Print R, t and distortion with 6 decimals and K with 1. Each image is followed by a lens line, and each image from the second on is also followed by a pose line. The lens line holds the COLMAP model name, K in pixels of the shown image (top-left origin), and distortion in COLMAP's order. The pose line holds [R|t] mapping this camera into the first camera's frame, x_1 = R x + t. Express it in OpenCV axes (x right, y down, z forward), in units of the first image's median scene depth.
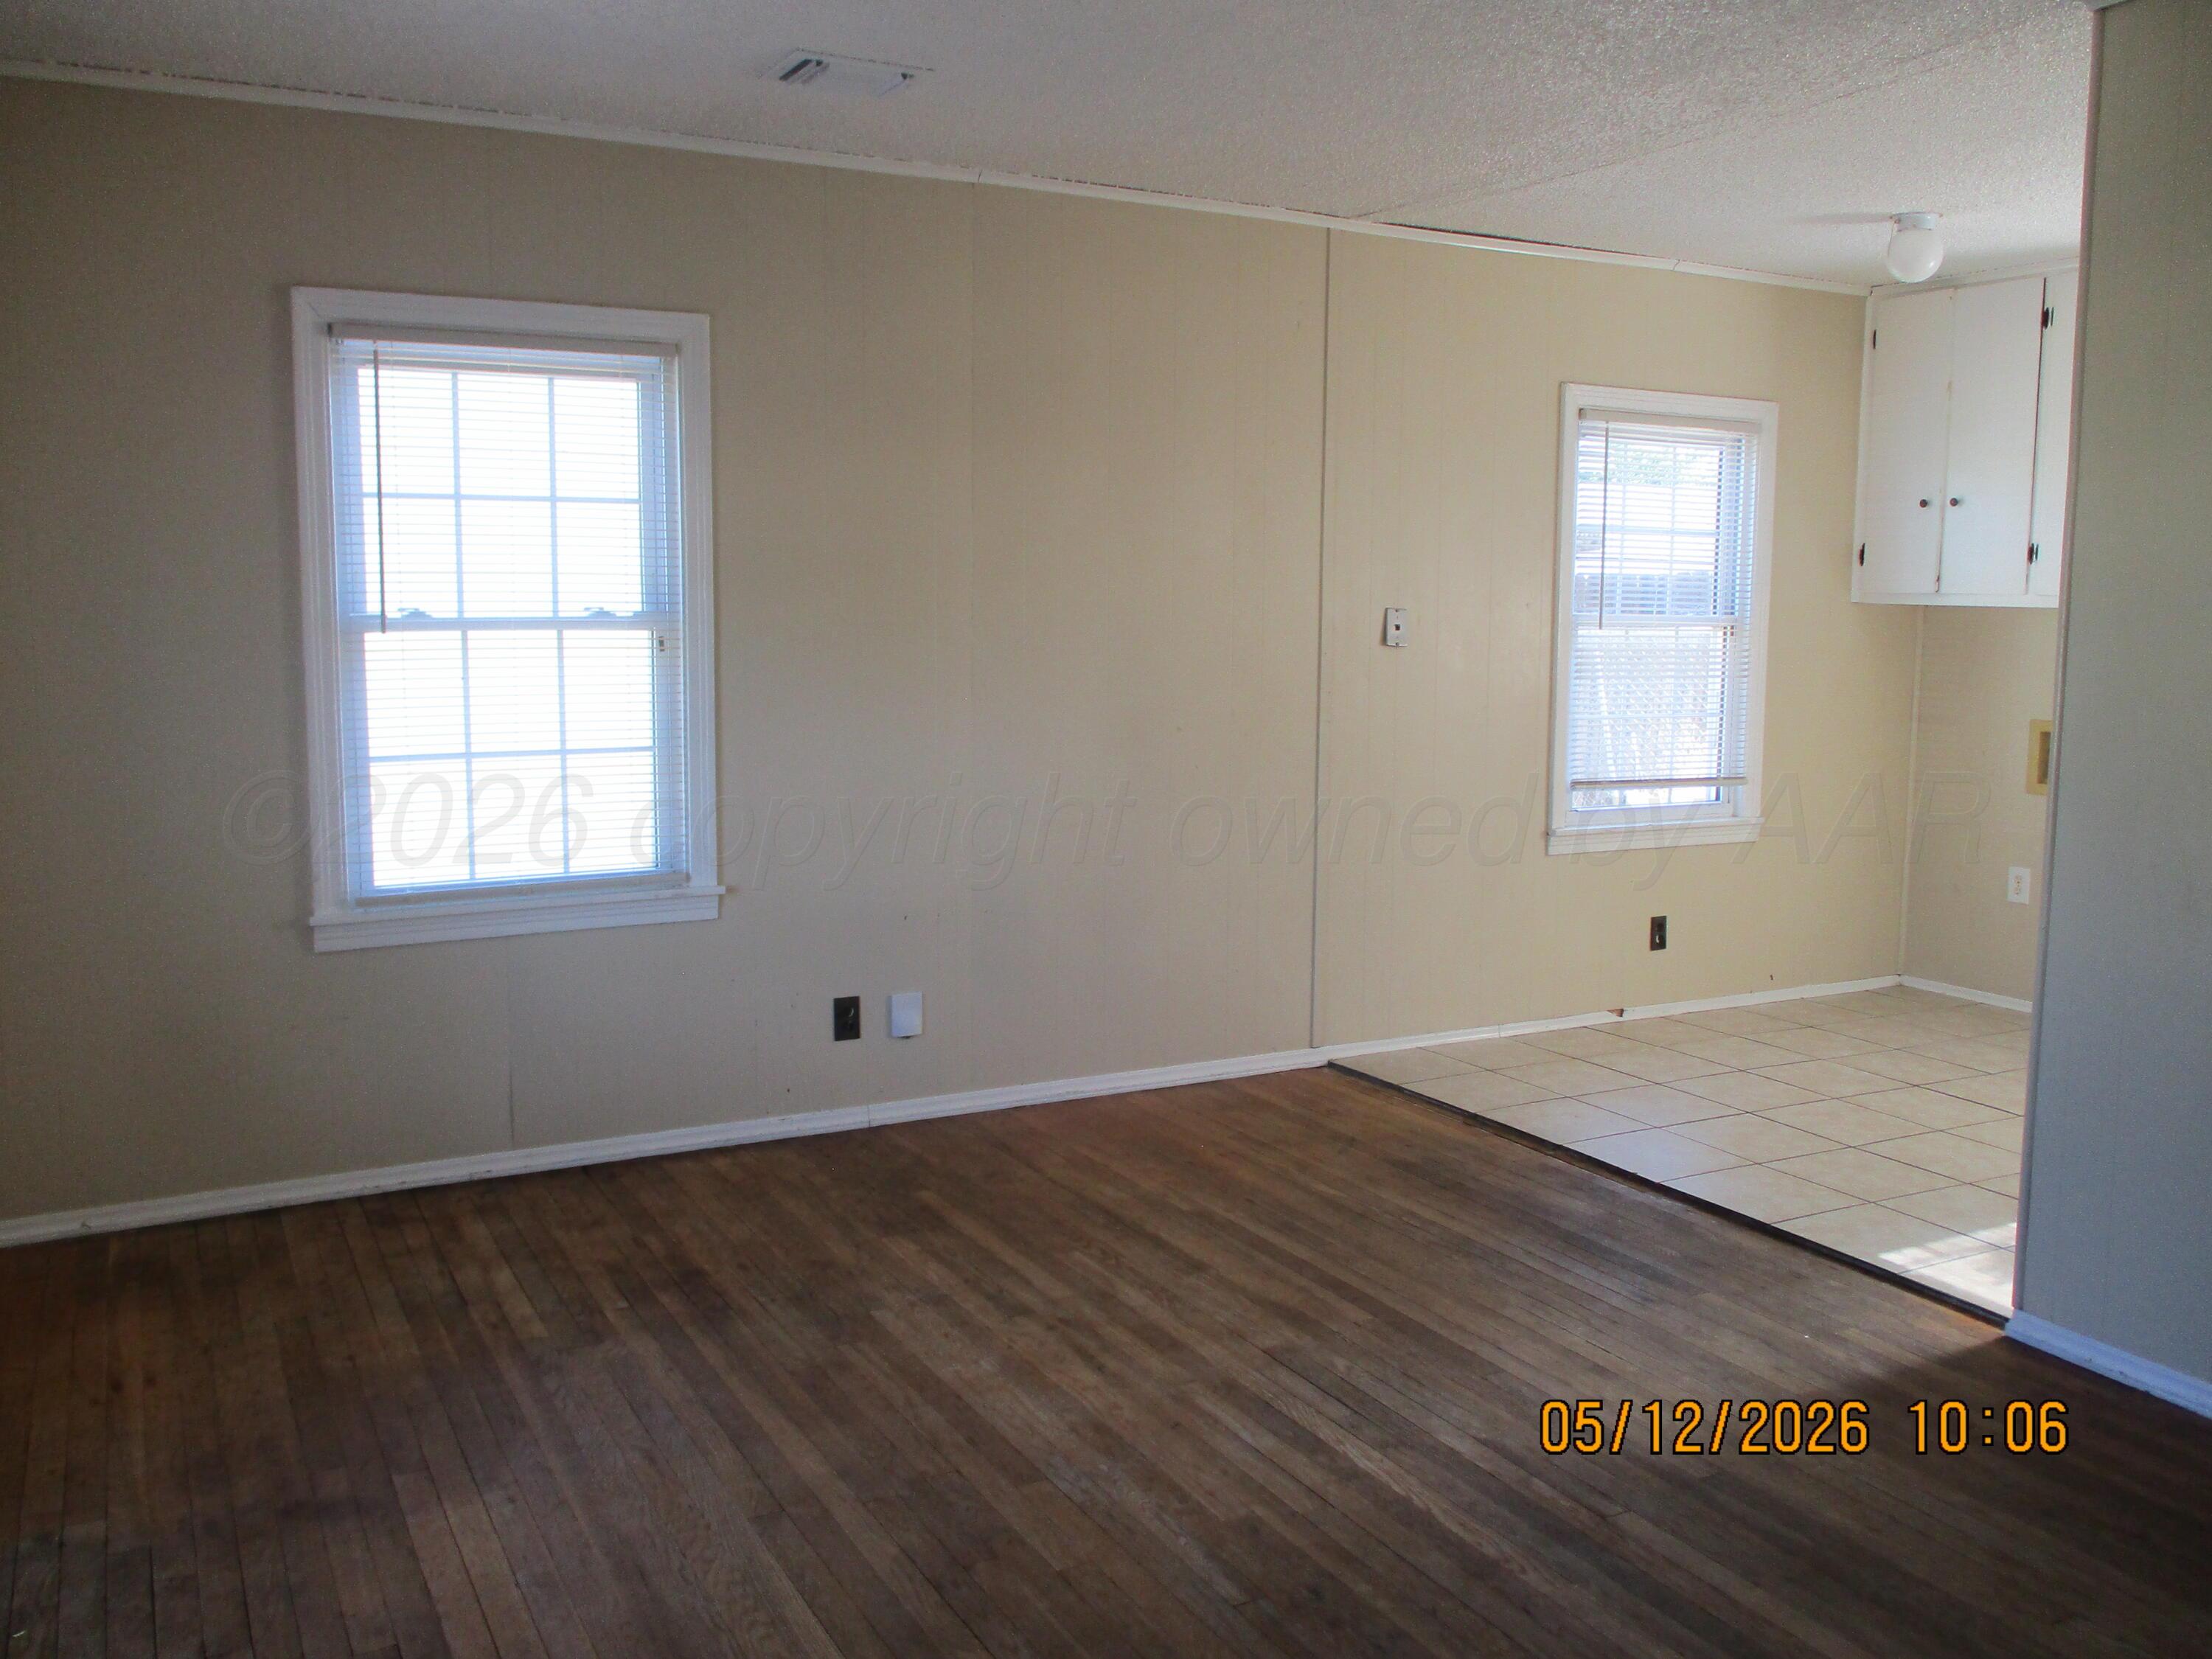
lens RADIAL K [[1895.7, 0, 1101.3], [0, 1895.7, 807.8], [0, 0, 1]] dist [-0.008553, 0.008532]
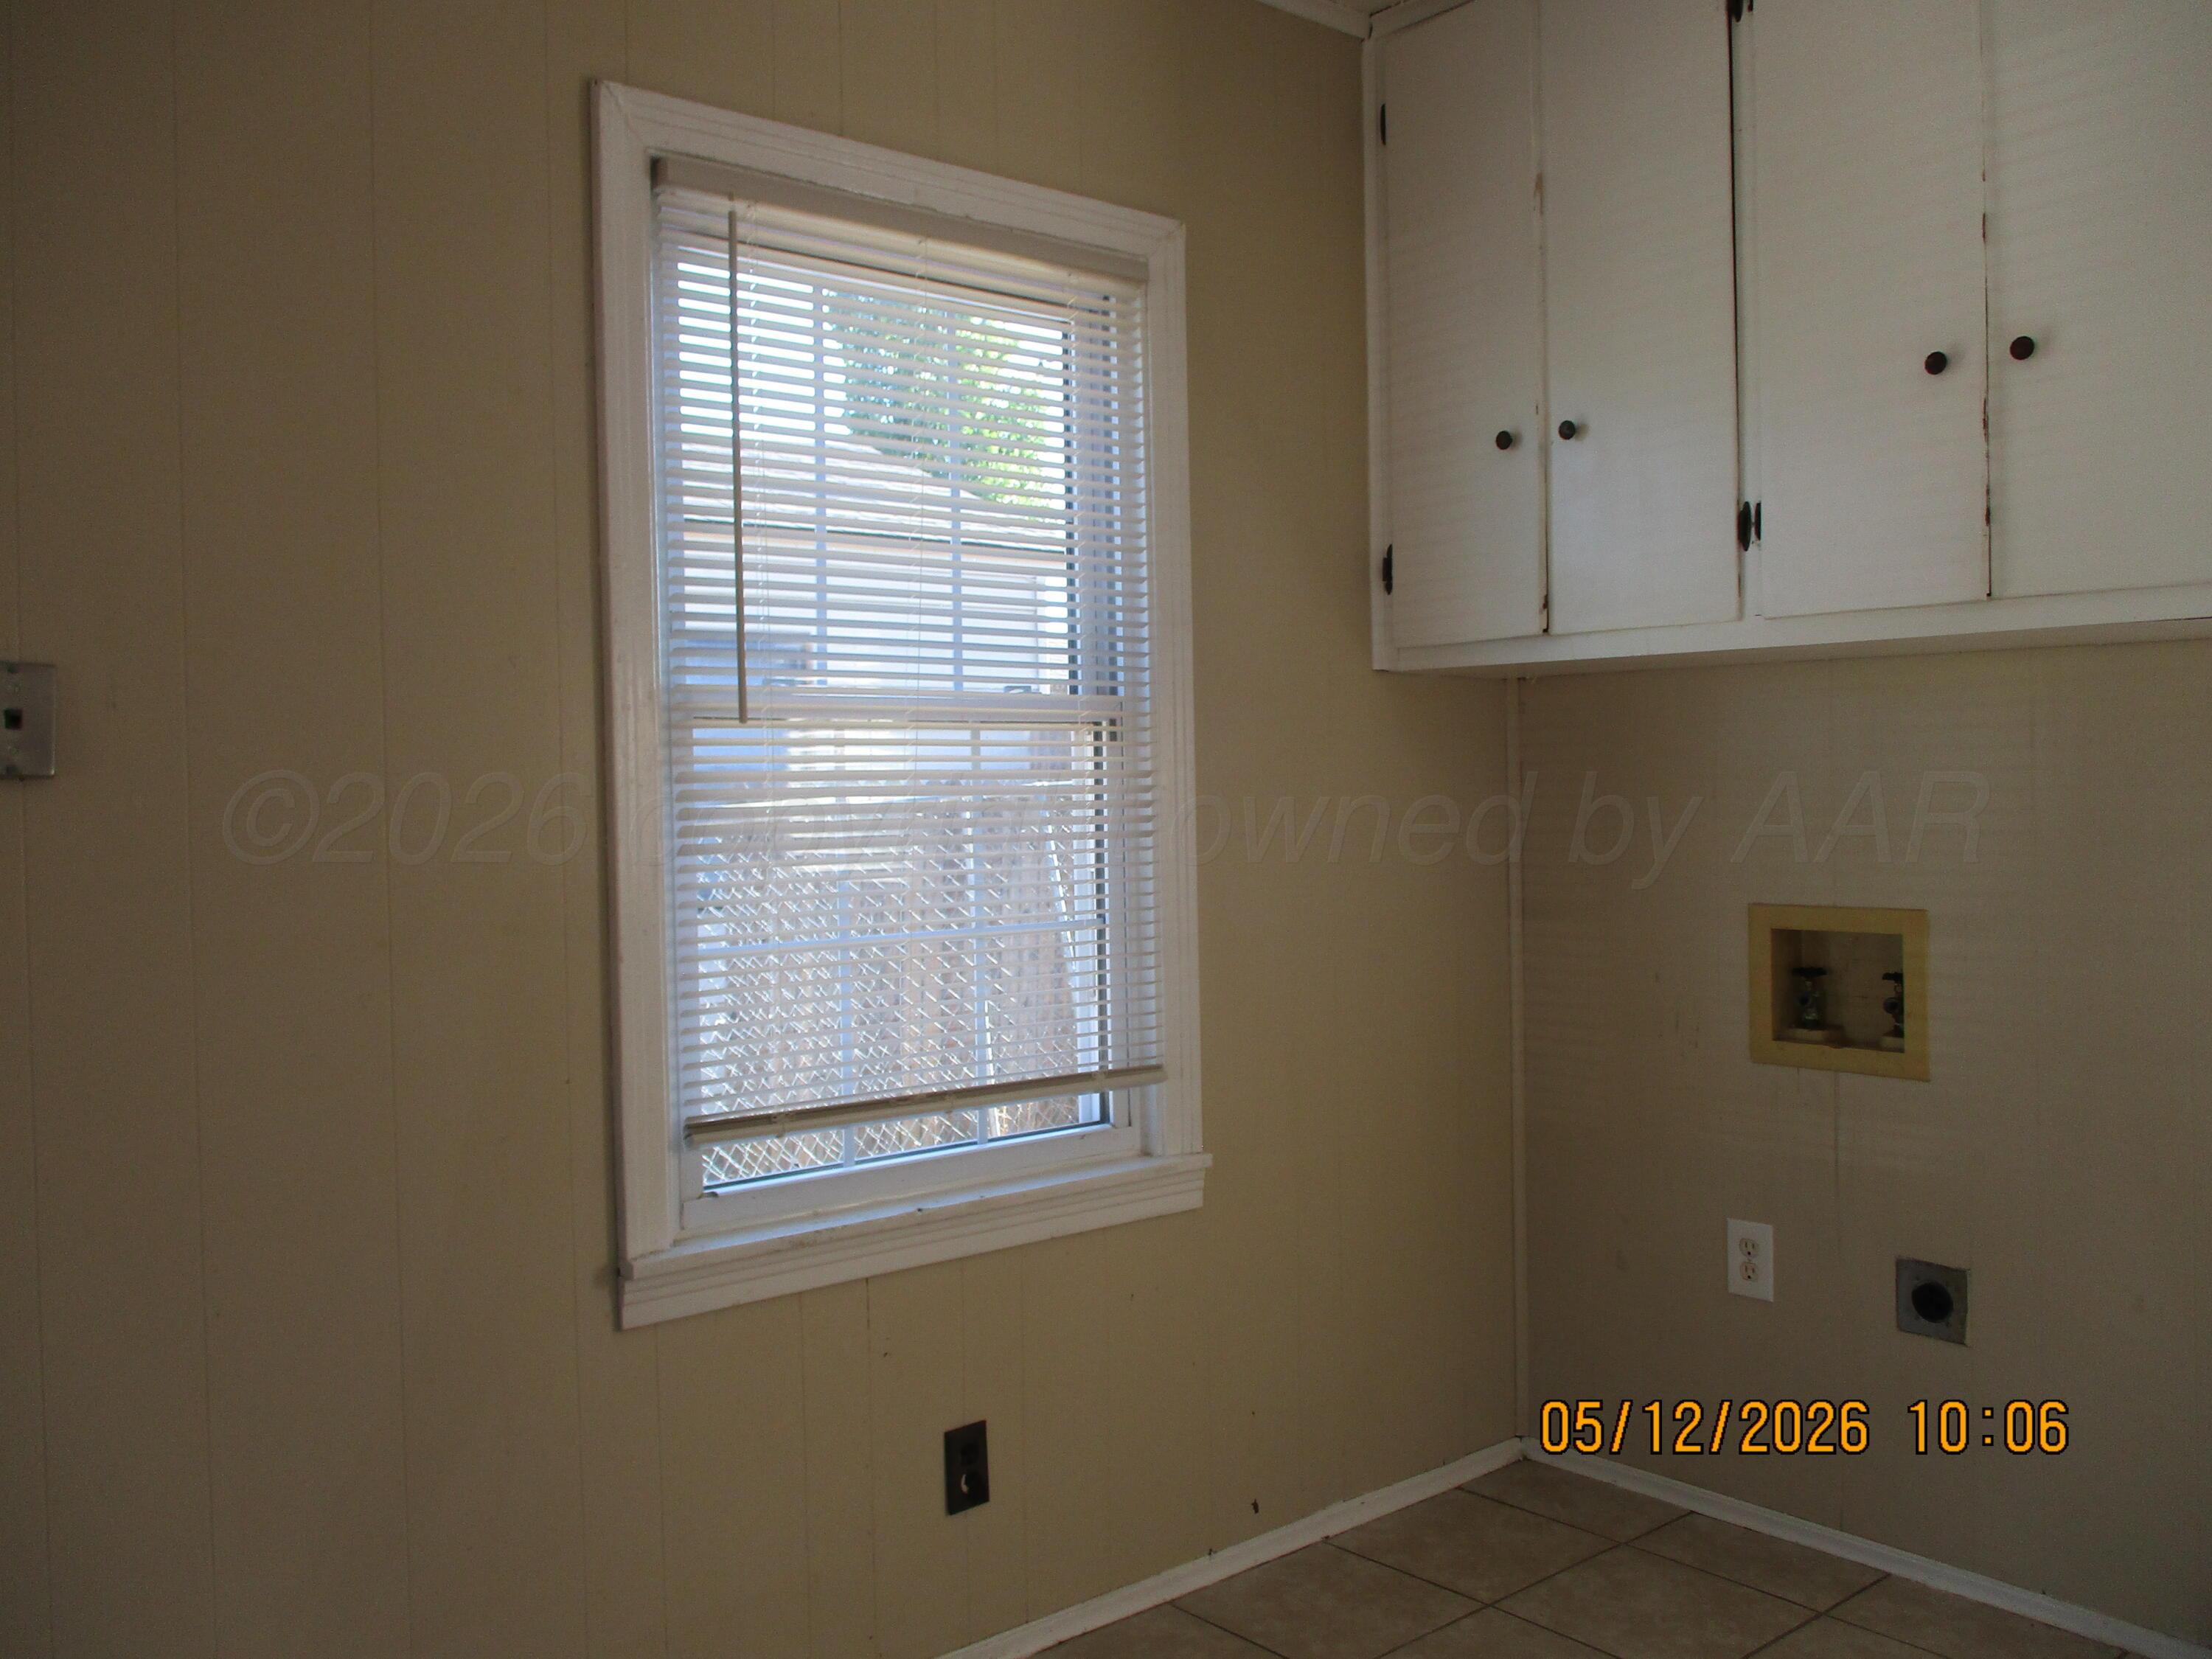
lens RADIAL K [[1895.7, 0, 1112.4], [0, 1895.7, 837.9], [0, 0, 1]] dist [-0.008553, 0.008532]
pose [[0.978846, -0.036036, 0.201399, 0.245651], [0.052599, 0.995604, -0.077503, -0.035356], [-0.197721, 0.086457, 0.976438, 0.578506]]
